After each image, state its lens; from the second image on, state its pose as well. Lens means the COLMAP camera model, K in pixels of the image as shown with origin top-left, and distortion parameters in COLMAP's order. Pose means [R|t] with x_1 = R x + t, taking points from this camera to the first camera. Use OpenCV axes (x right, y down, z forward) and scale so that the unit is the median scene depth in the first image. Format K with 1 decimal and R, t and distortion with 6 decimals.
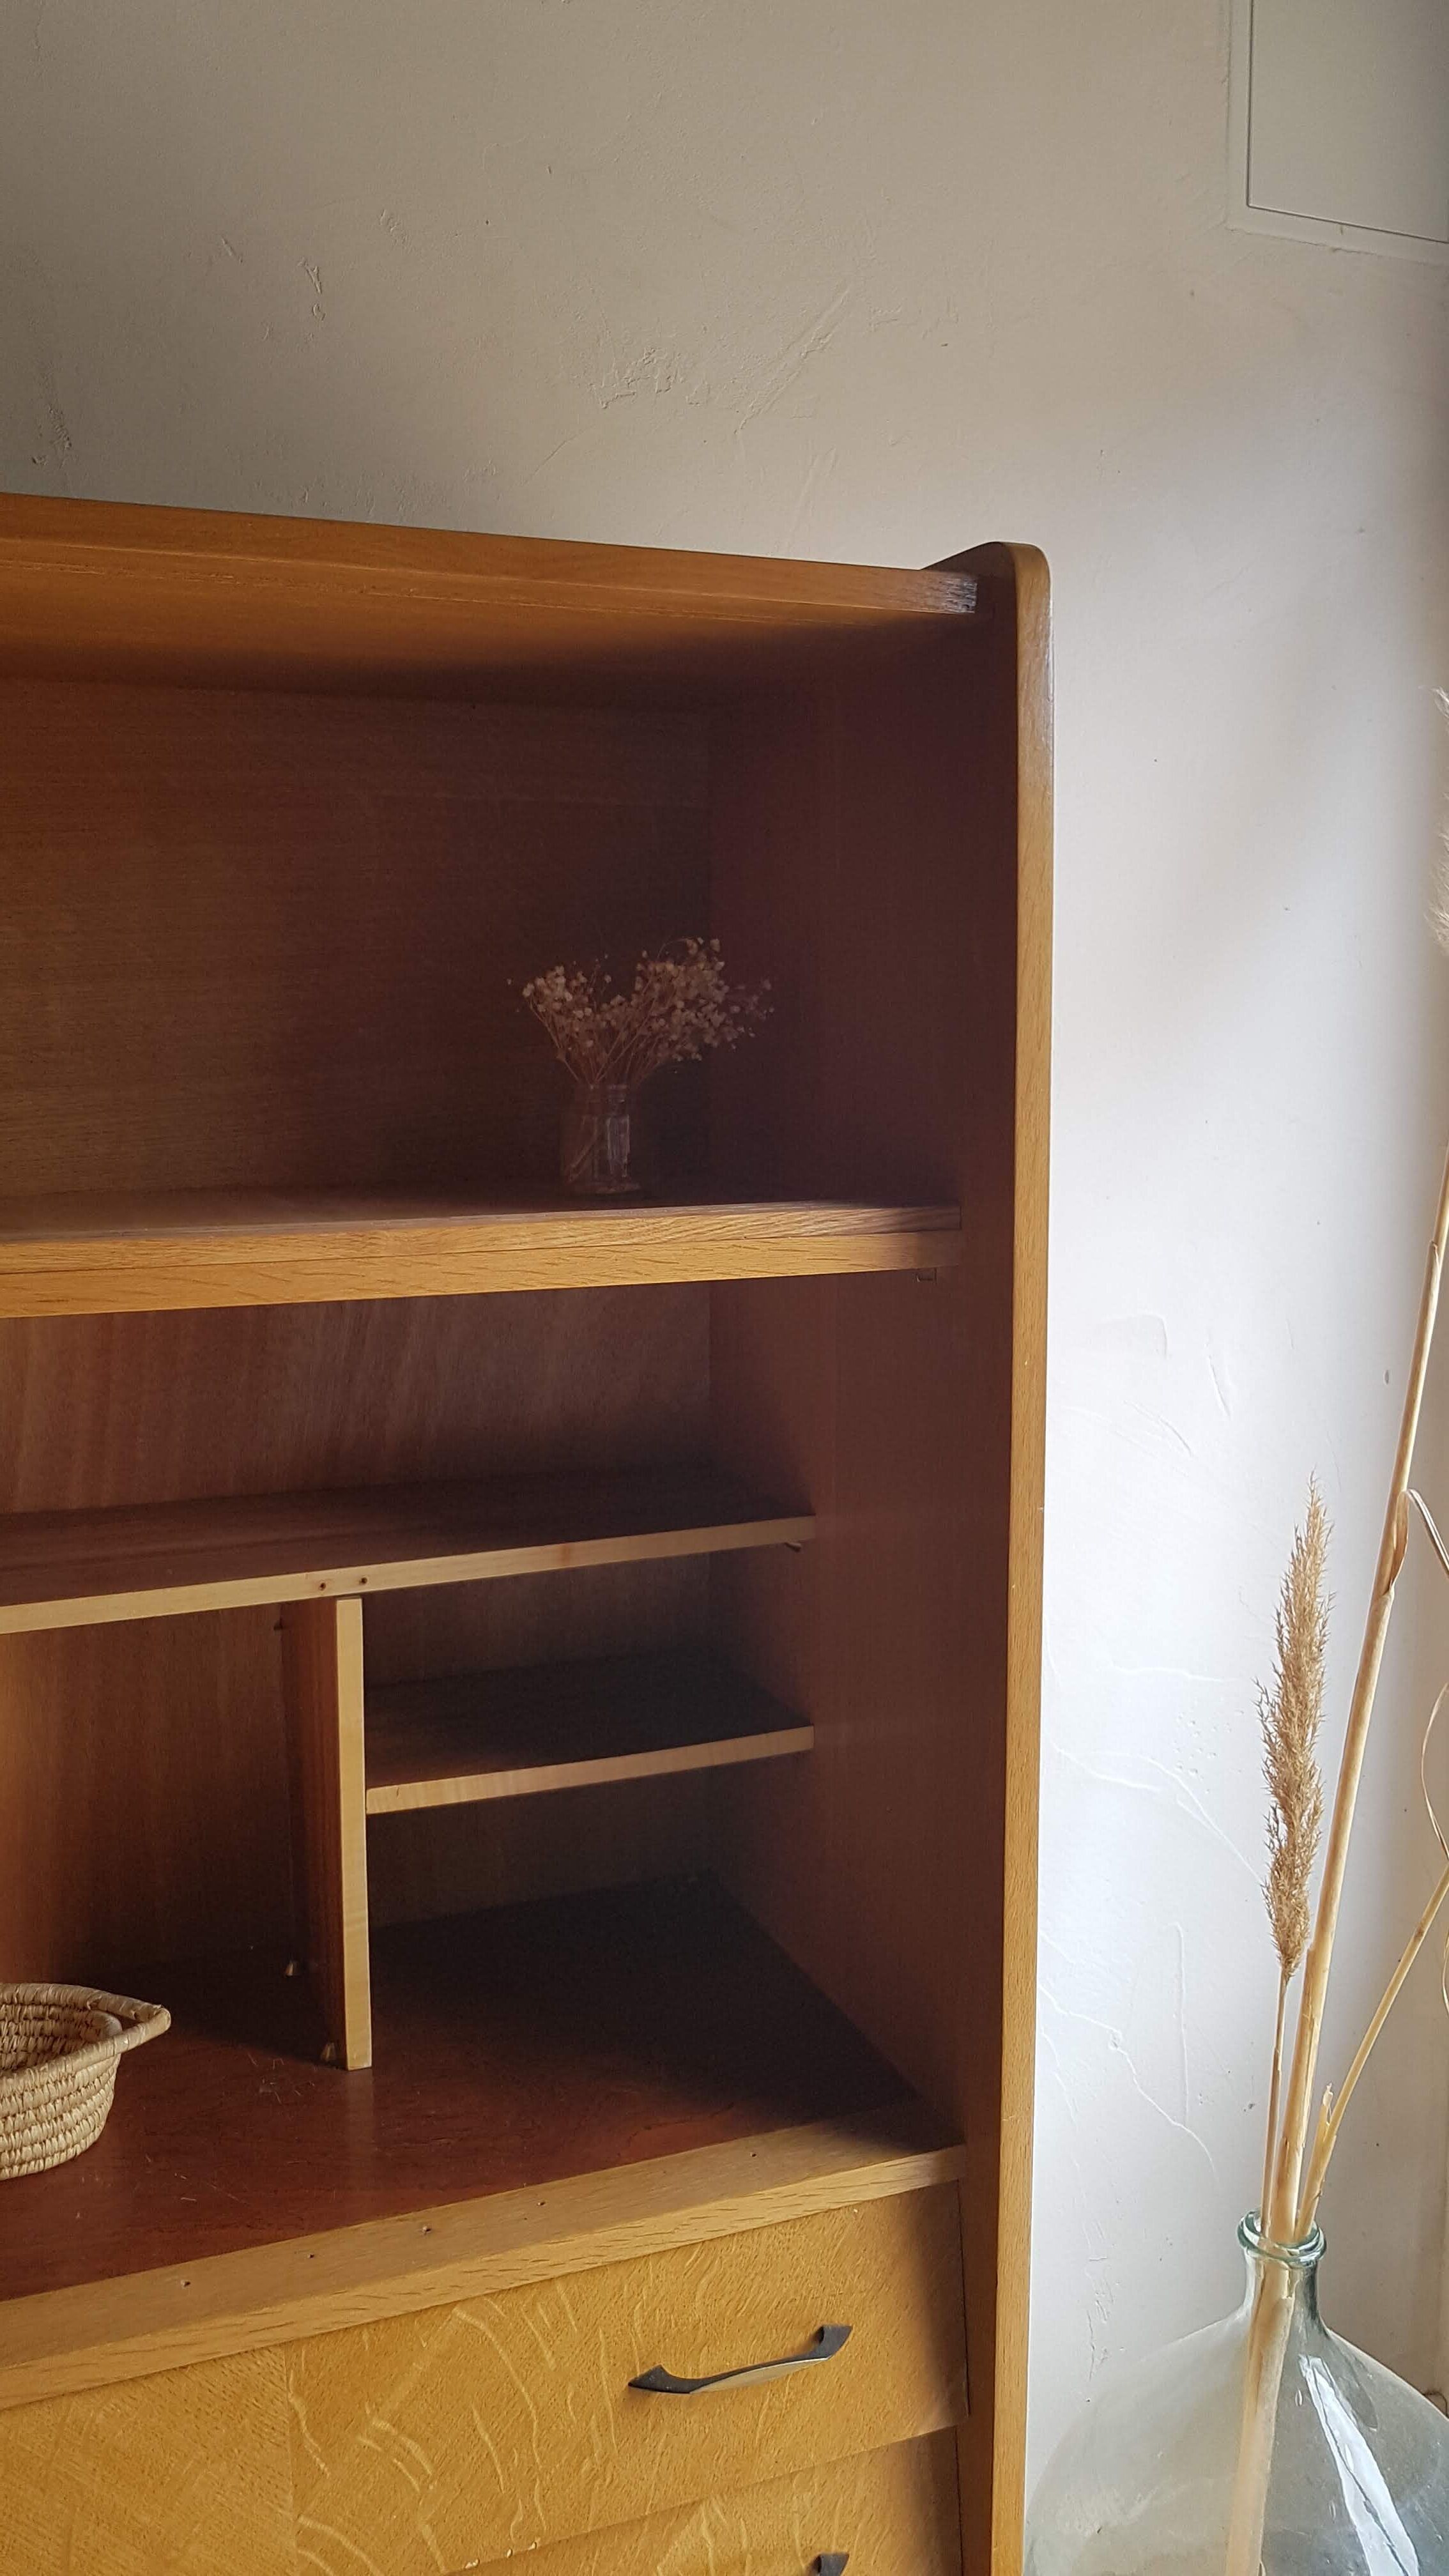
lens RADIAL K [[2064.3, 0, 717.2], [0, 2064.3, 1231.8], [0, 0, 1]] dist [-0.005209, -0.010792]
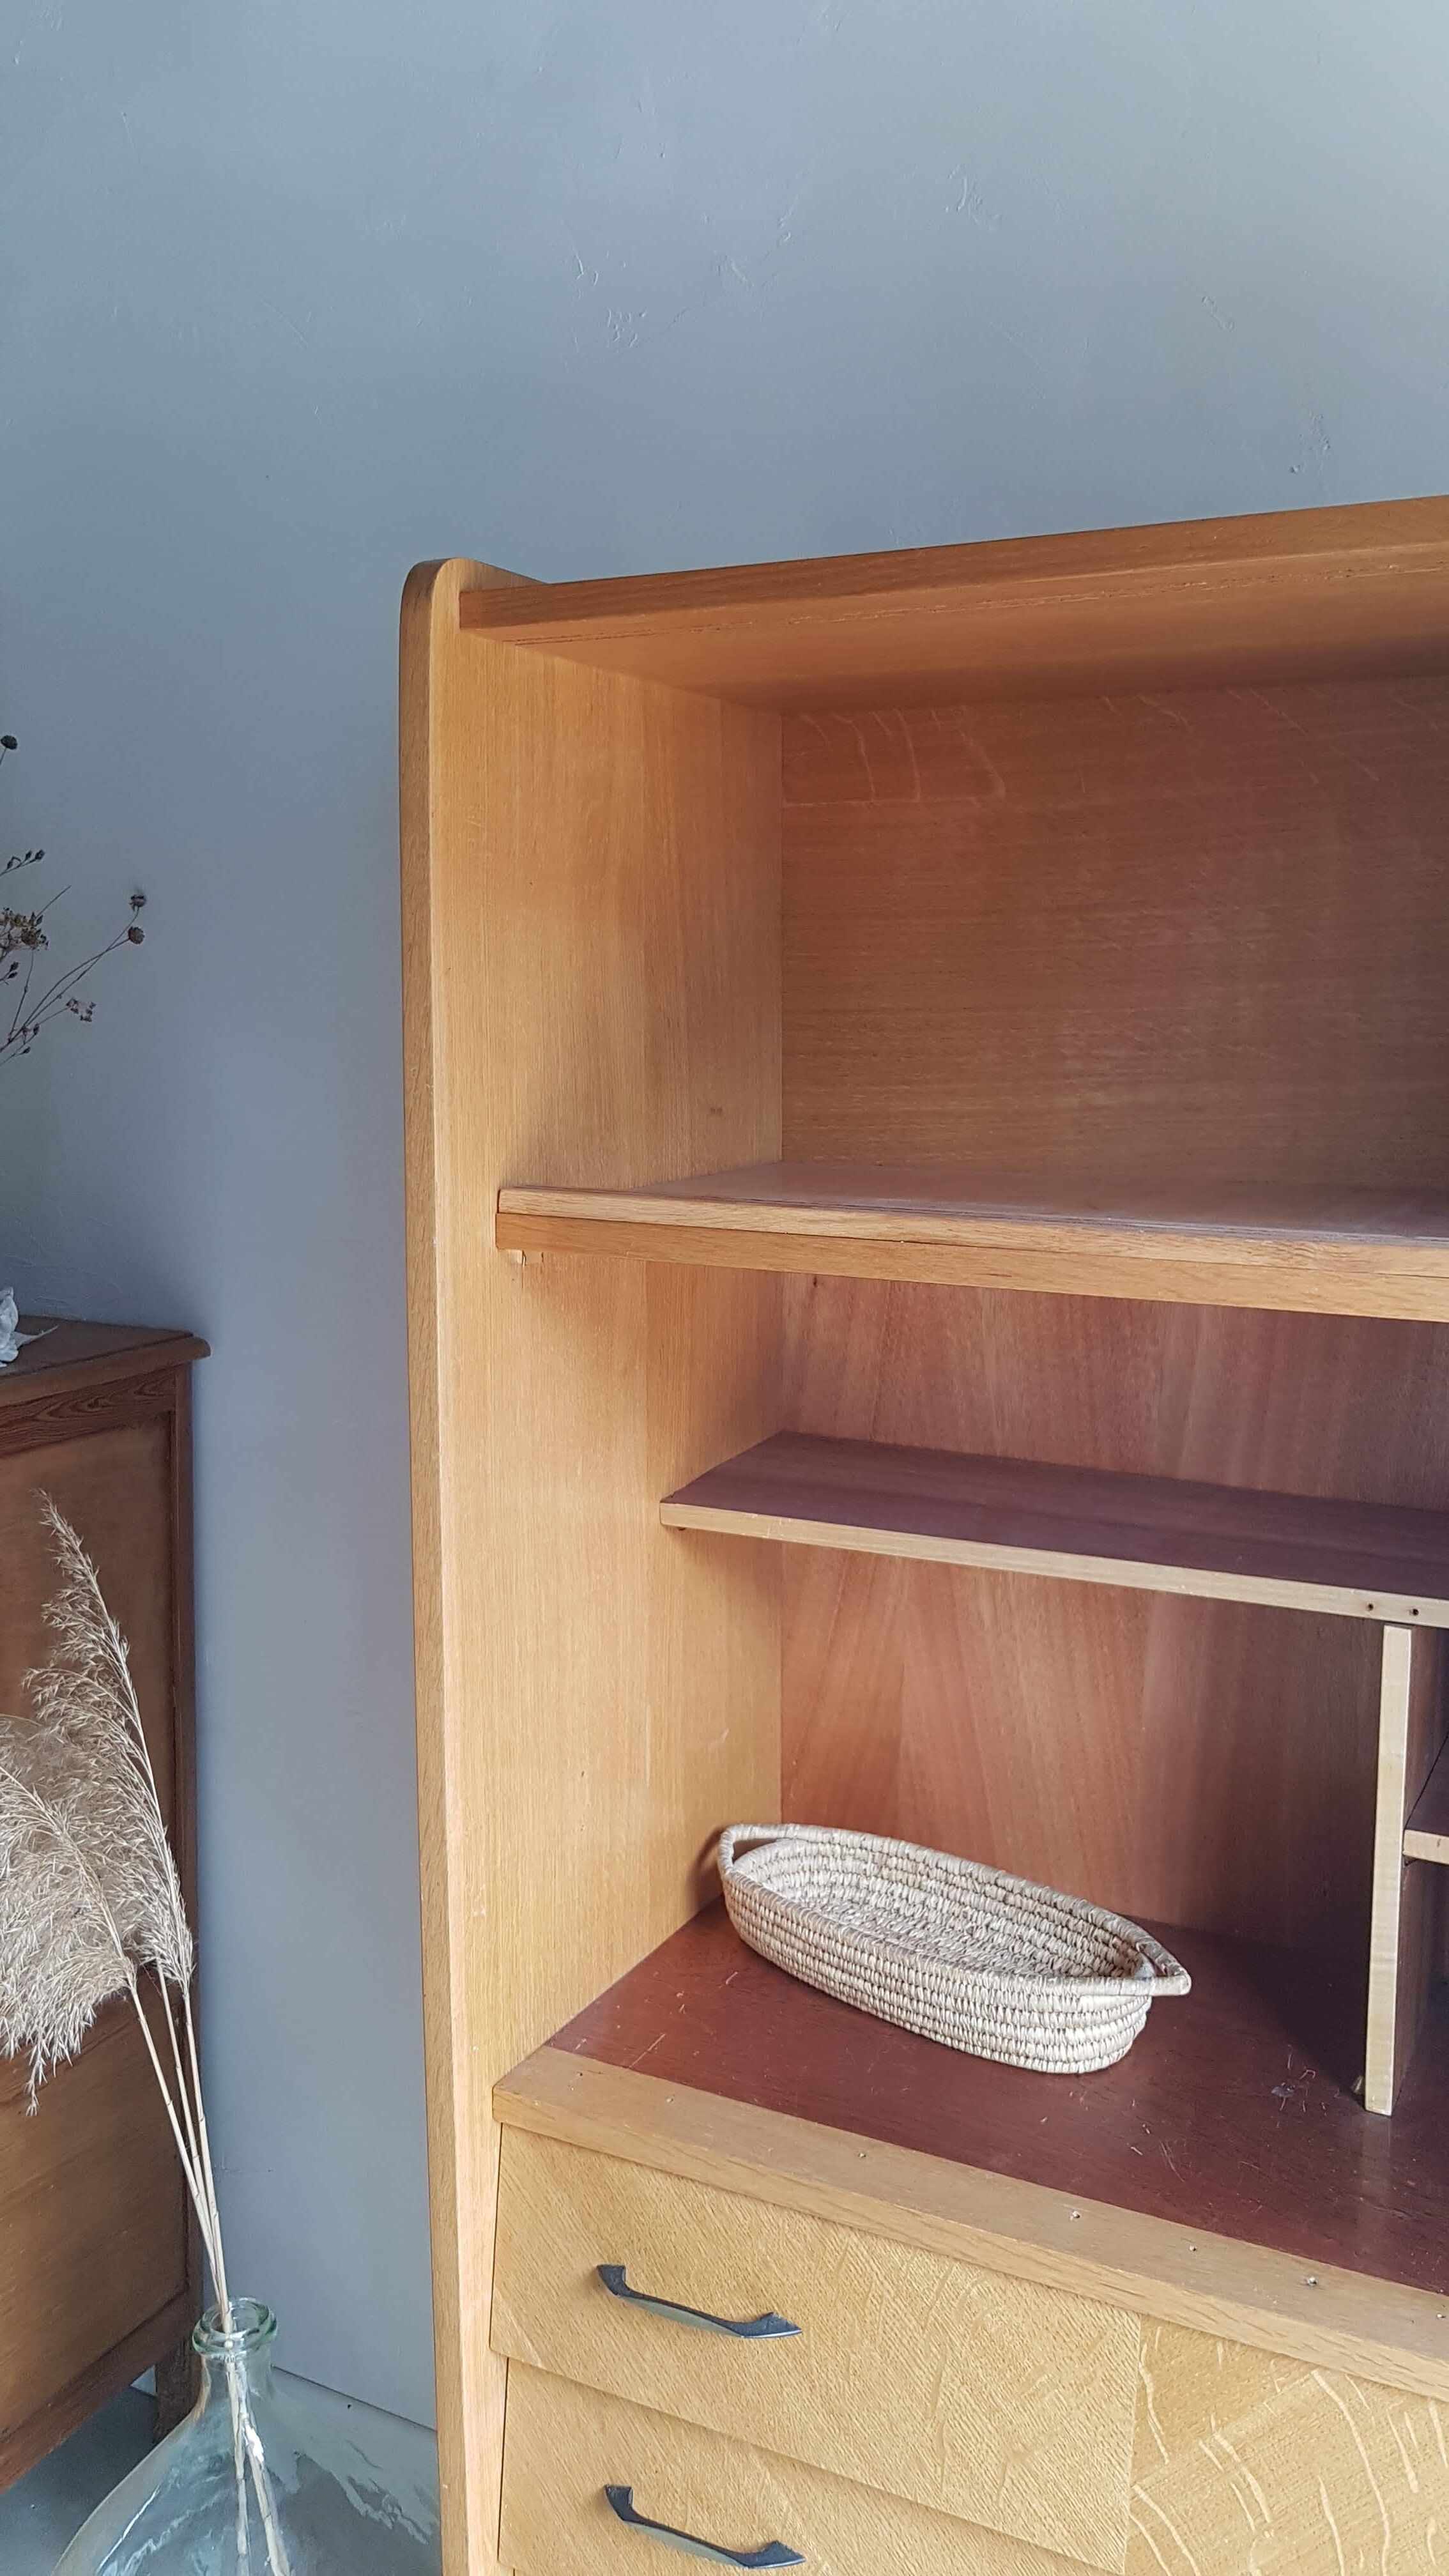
lens RADIAL K [[2057.8, 0, 723.5], [0, 2057.8, 1242.6], [0, 0, 1]] dist [-0.007401, -0.011504]
pose [[0.651625, 0.096006, -0.752441, 0.347994], [-0.084689, 0.994964, 0.053608, -0.026138], [0.753799, 0.028791, 0.656474, 0.147775]]
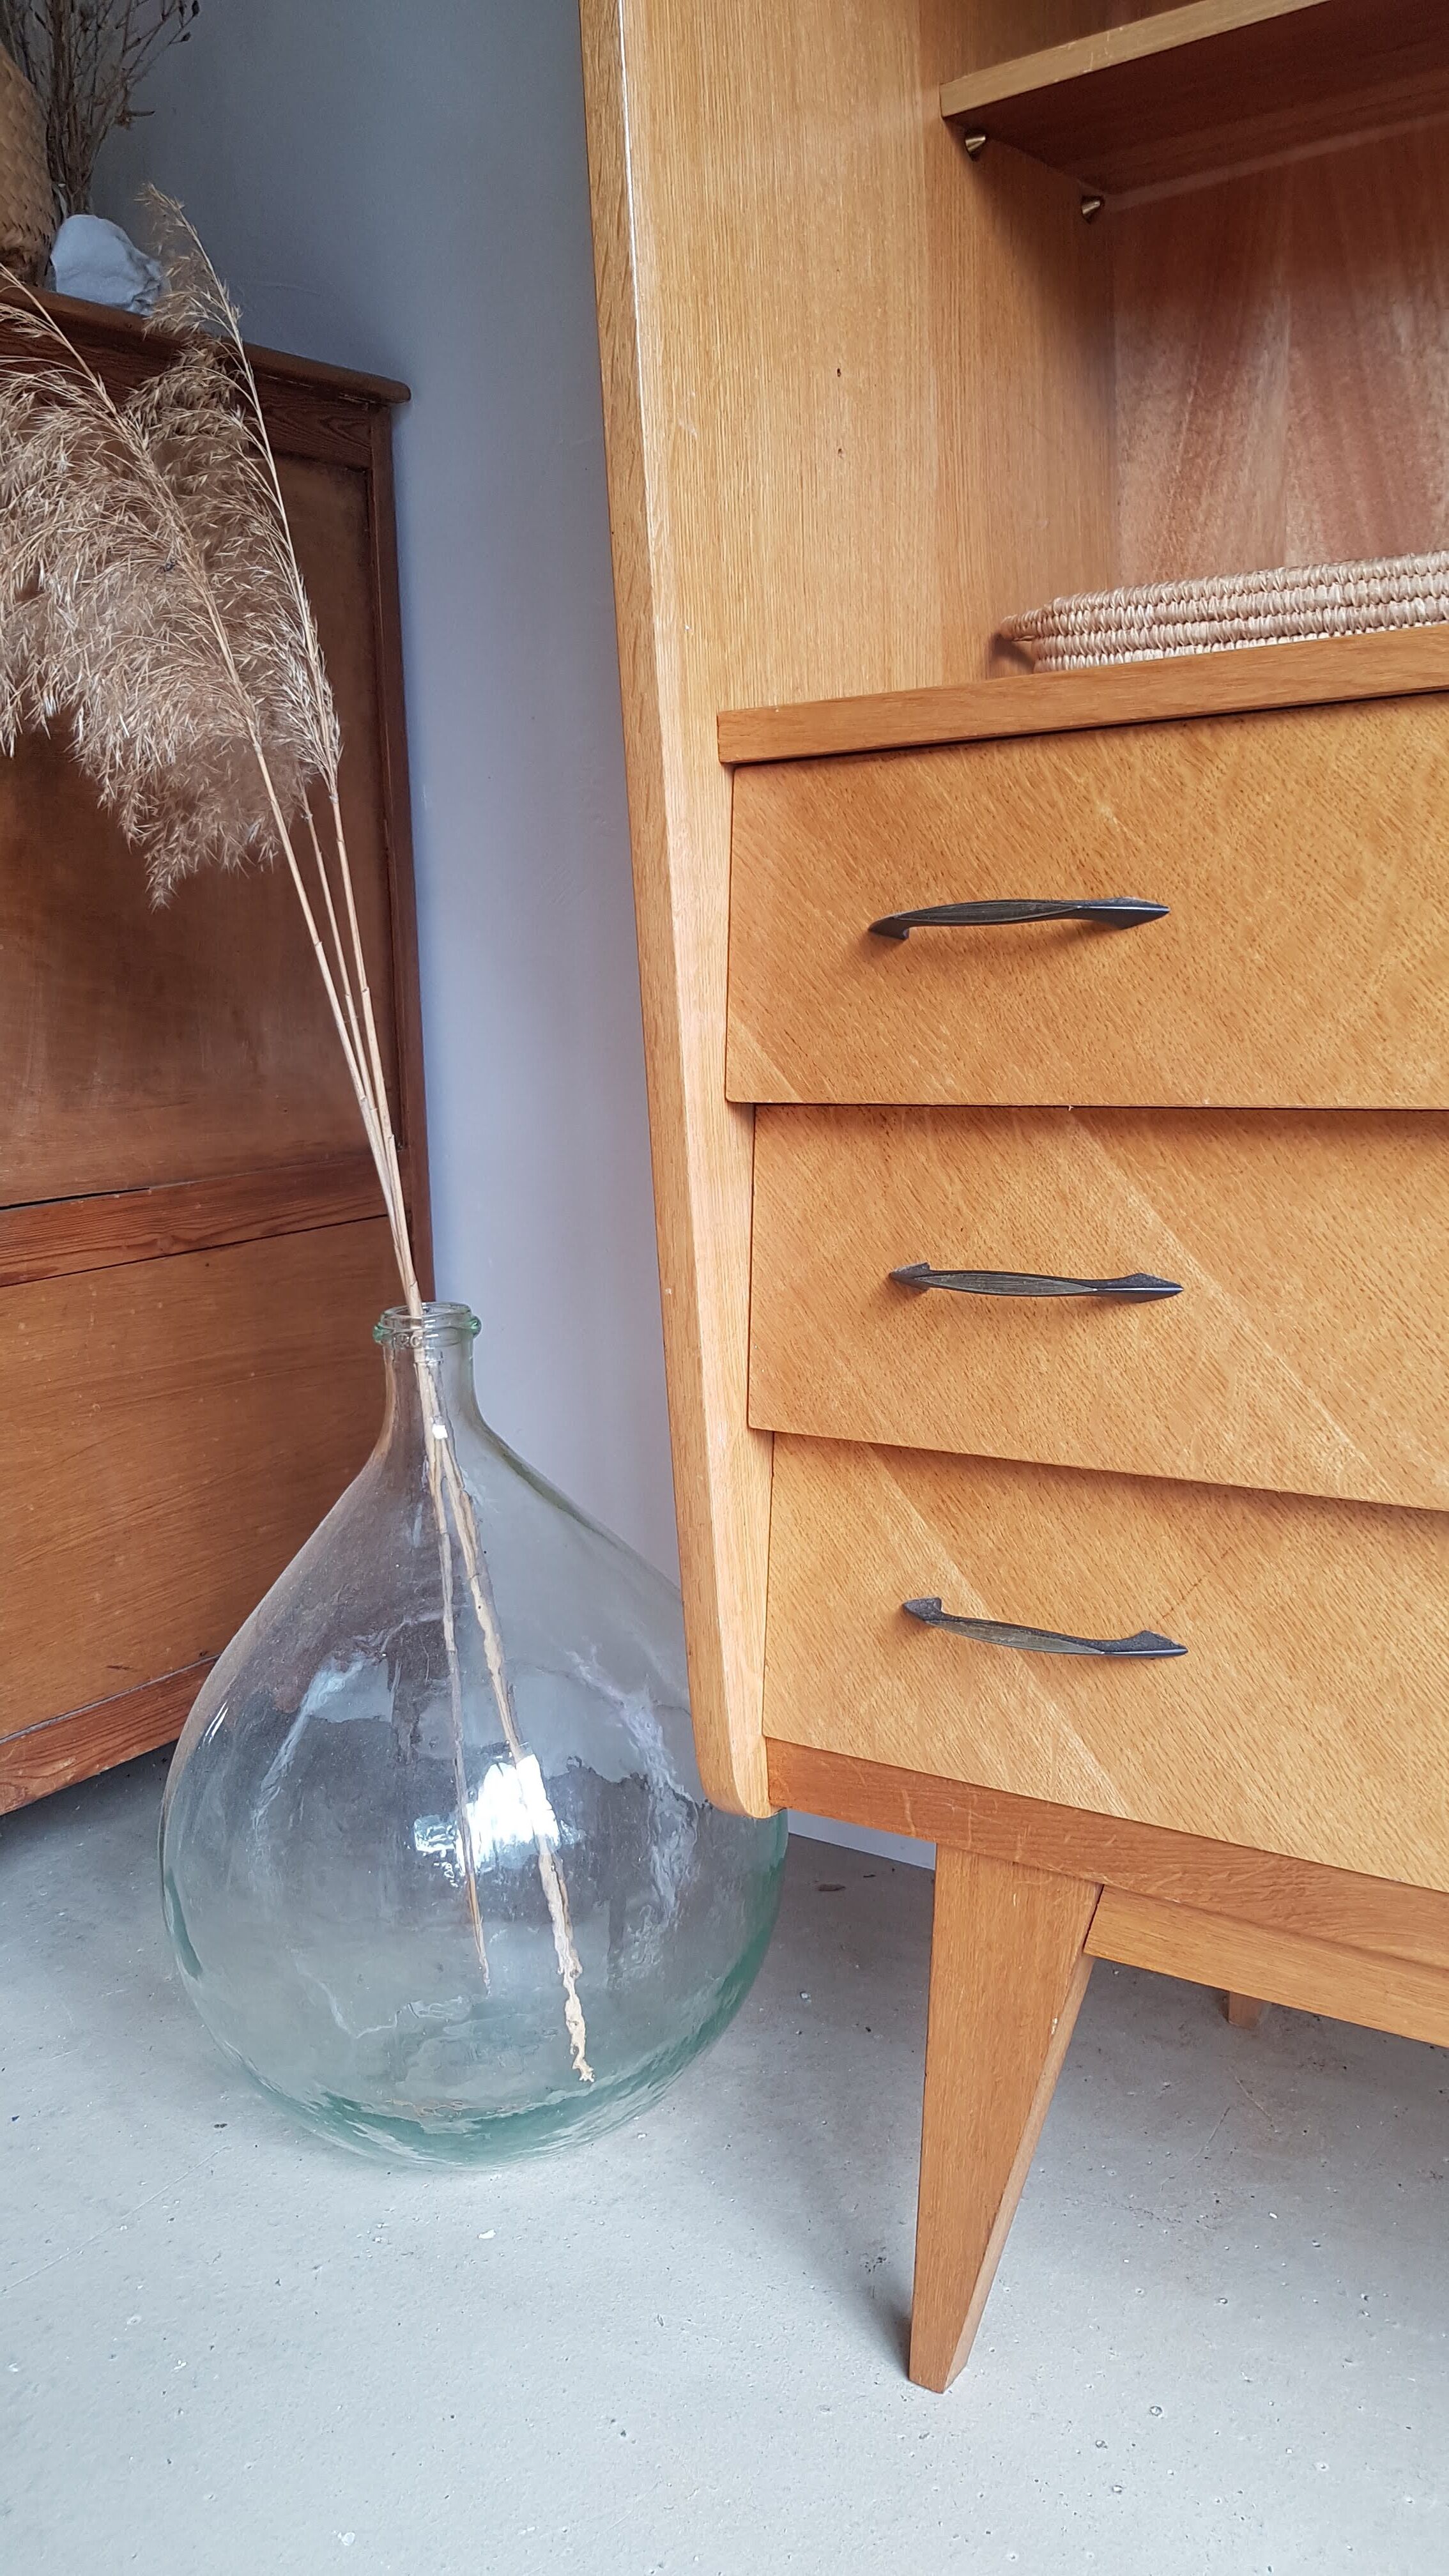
lens RADIAL K [[2046.0, 0, 768.7], [0, 2046.0, 1247.2], [0, 0, 1]] dist [-0.005184, -0.010847]
pose [[0.542383, 0.099895, -0.834171, 0.159747], [-0.047229, 0.994961, 0.088441, 0.630632], [0.838803, -0.008572, 0.544368, 0.383915]]
